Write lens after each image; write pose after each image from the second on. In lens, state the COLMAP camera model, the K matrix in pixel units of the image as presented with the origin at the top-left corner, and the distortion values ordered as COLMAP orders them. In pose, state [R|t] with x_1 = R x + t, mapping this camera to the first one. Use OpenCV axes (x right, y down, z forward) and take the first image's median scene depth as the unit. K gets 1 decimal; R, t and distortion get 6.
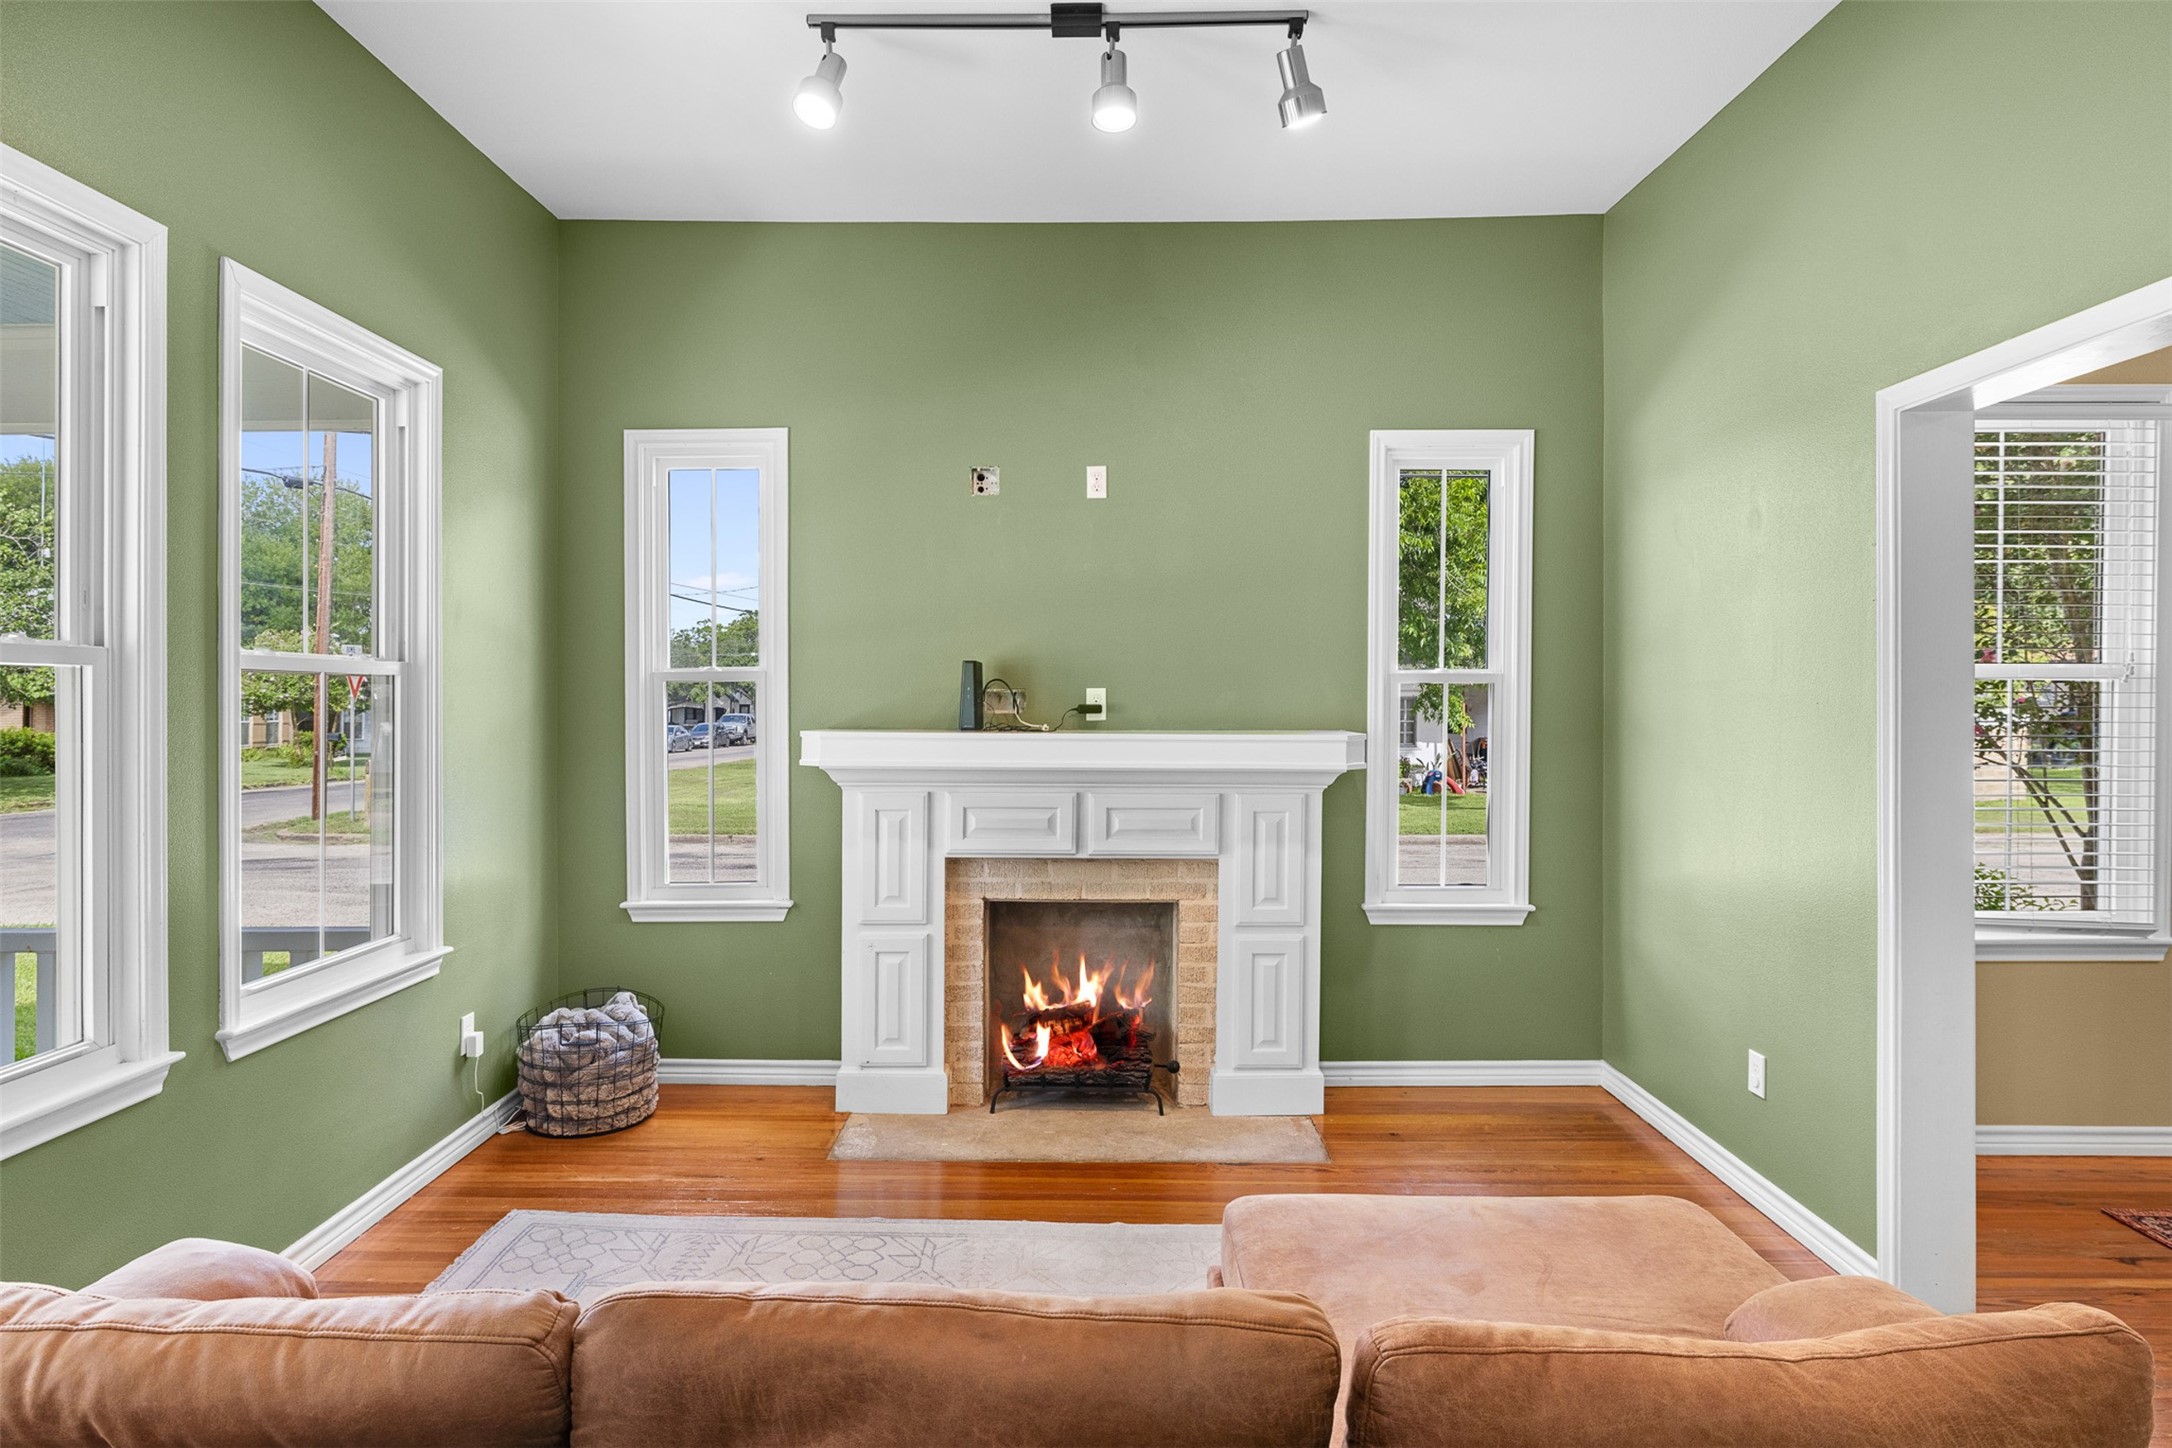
lens RADIAL K [[1213.6, 0, 1074.5], [0, 1213.6, 703.8], [0, 0, 1]] dist [0.002169, 0.000123]
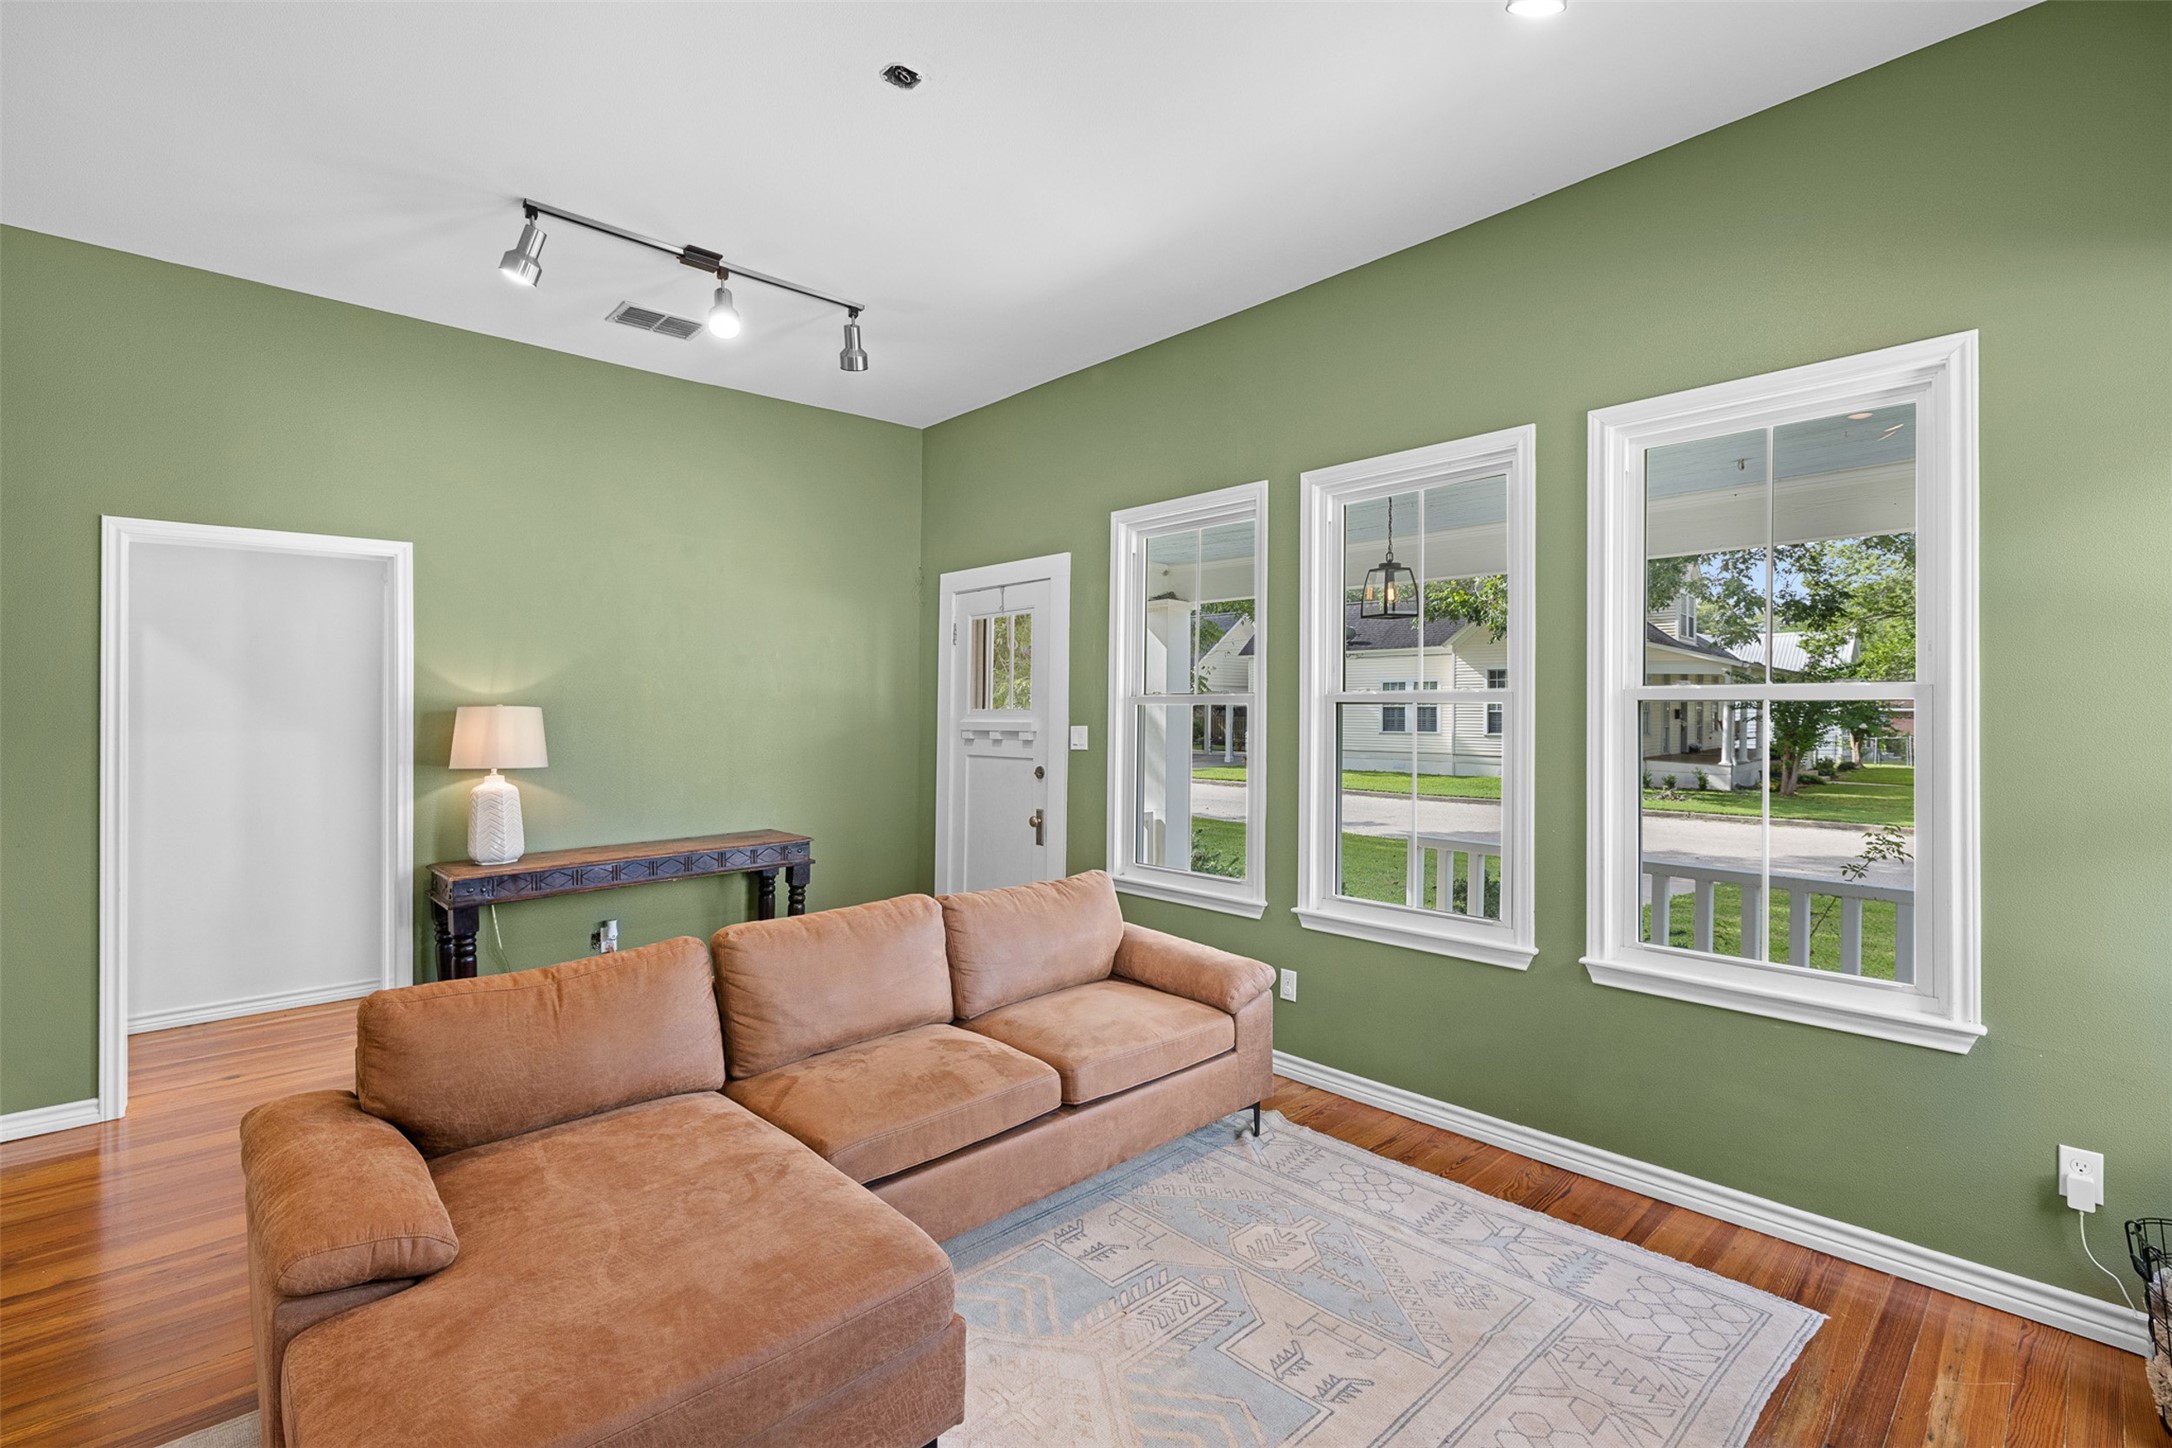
lens RADIAL K [[971.5, 0, 1104.3], [0, 971.5, 710.7], [0, 0, 1]] dist [-0.003175, 0.000156]
pose [[-0.729021, -0.006045, -0.684464, 0.314917], [-0.005176, 0.999981, -0.003318, -0.007788], [0.684471, 0.001124, -0.729039, 0.927837]]
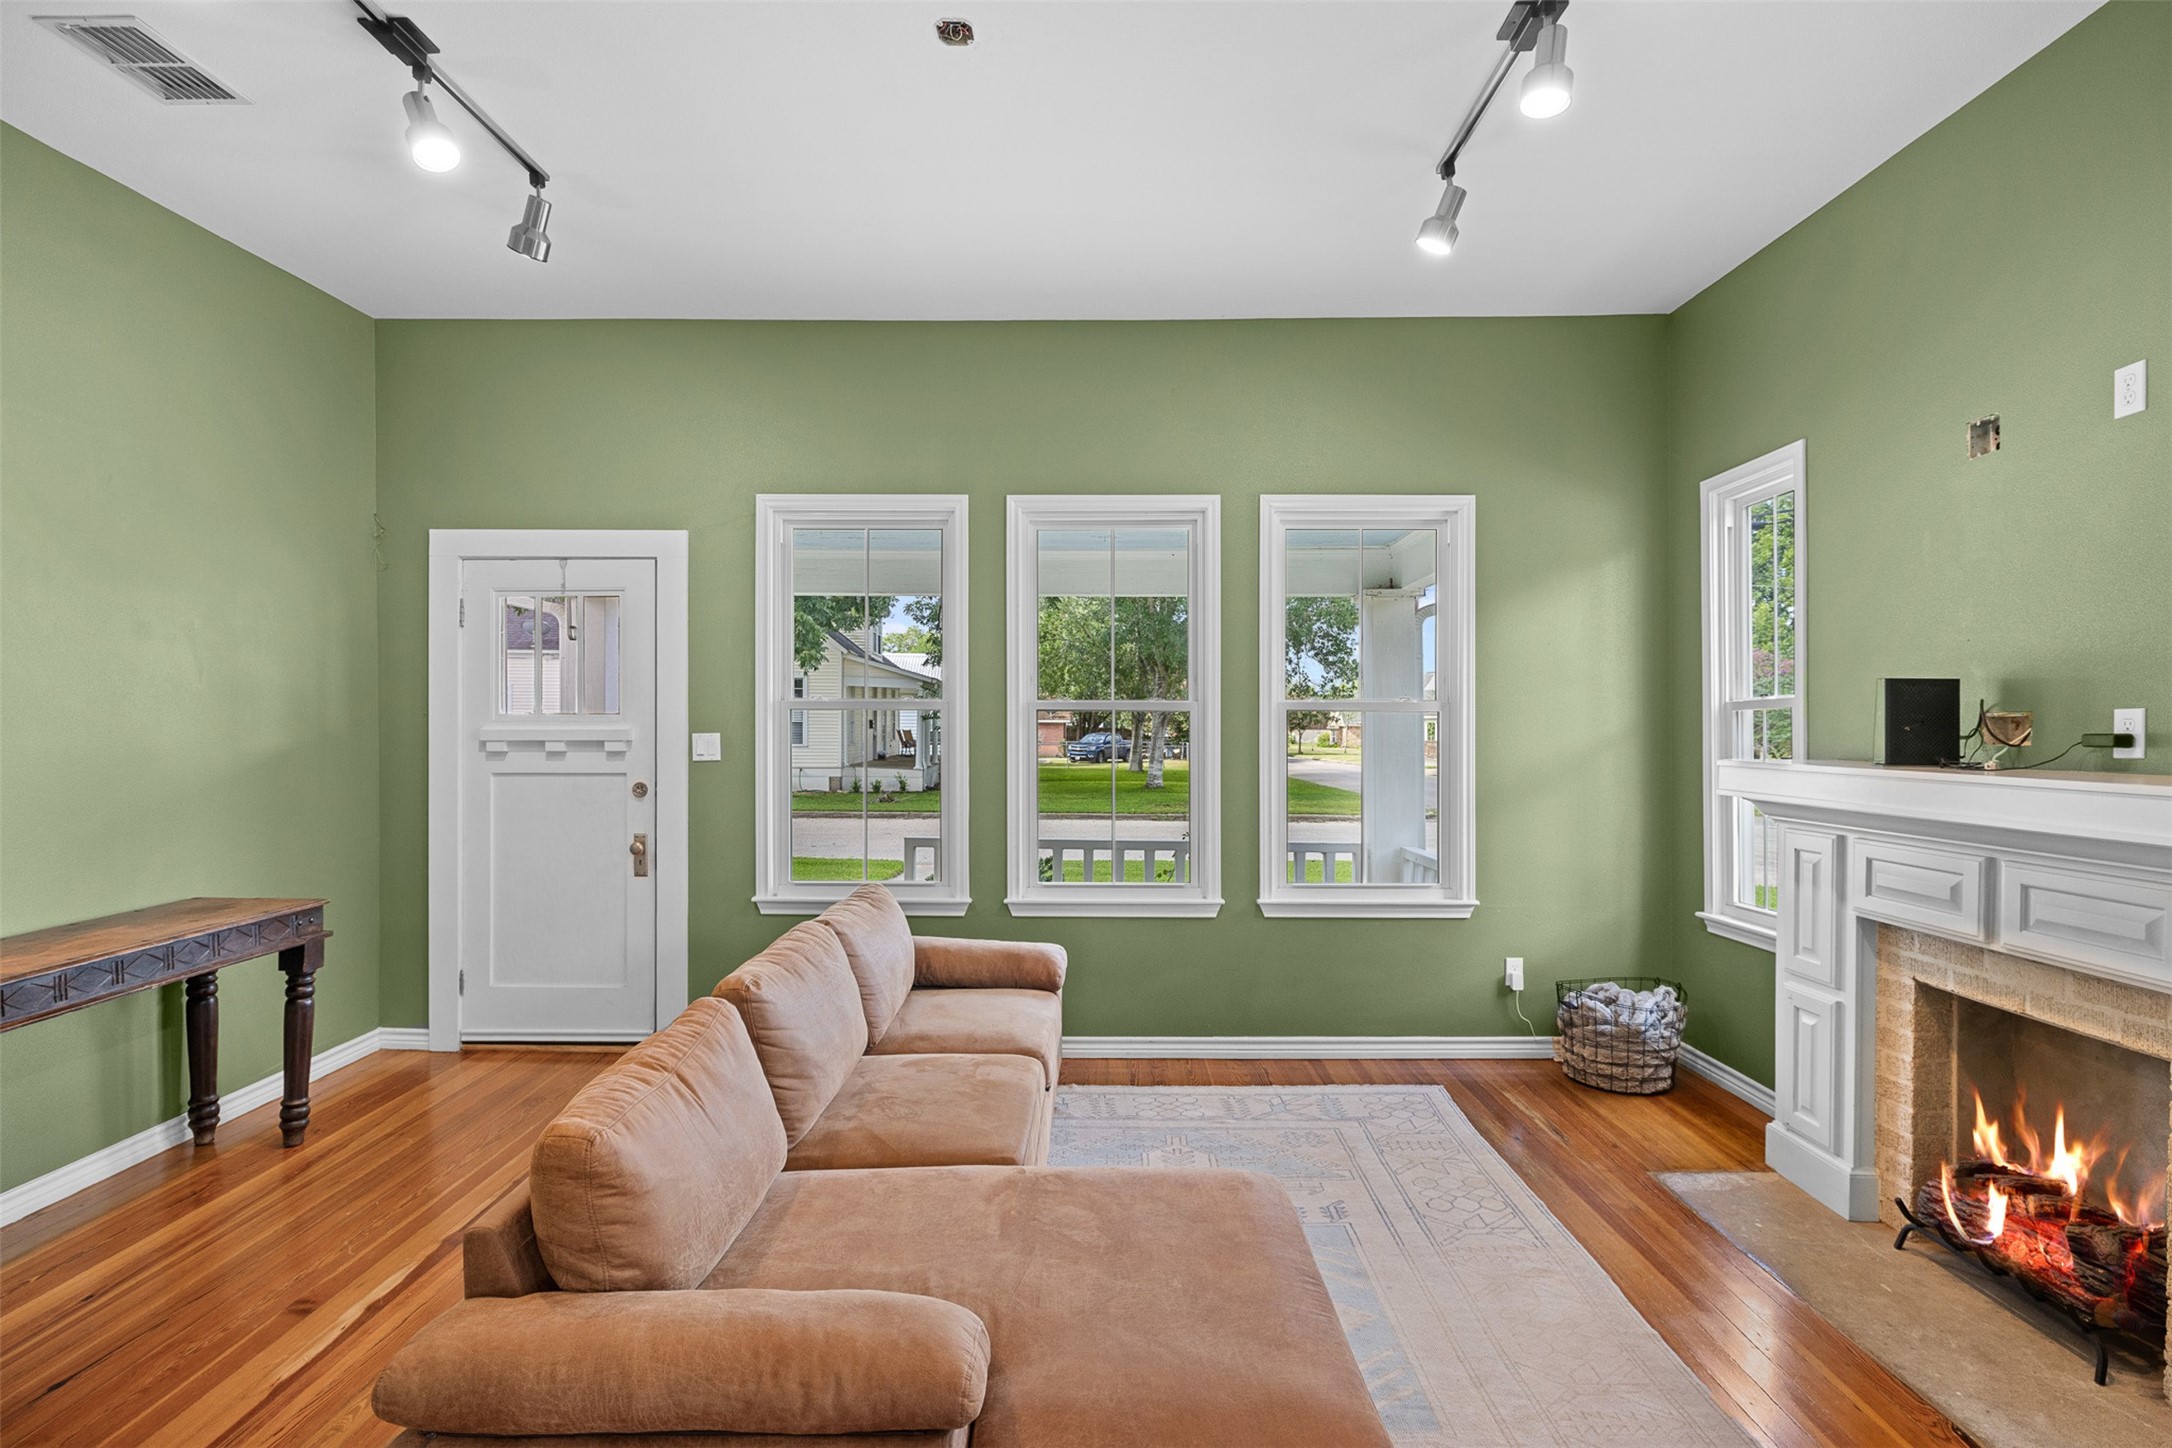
lens RADIAL K [[1047.6, 0, 1080.8], [0, 1047.6, 745.1], [0, 0, 1]] dist [0.001120, 0.000996]
pose [[-0.006930, 0.015491, -0.999856, 0.616682], [-0.004216, 0.999871, 0.015520, 0.000185], [0.999967, 0.004323, -0.006864, 0.470771]]
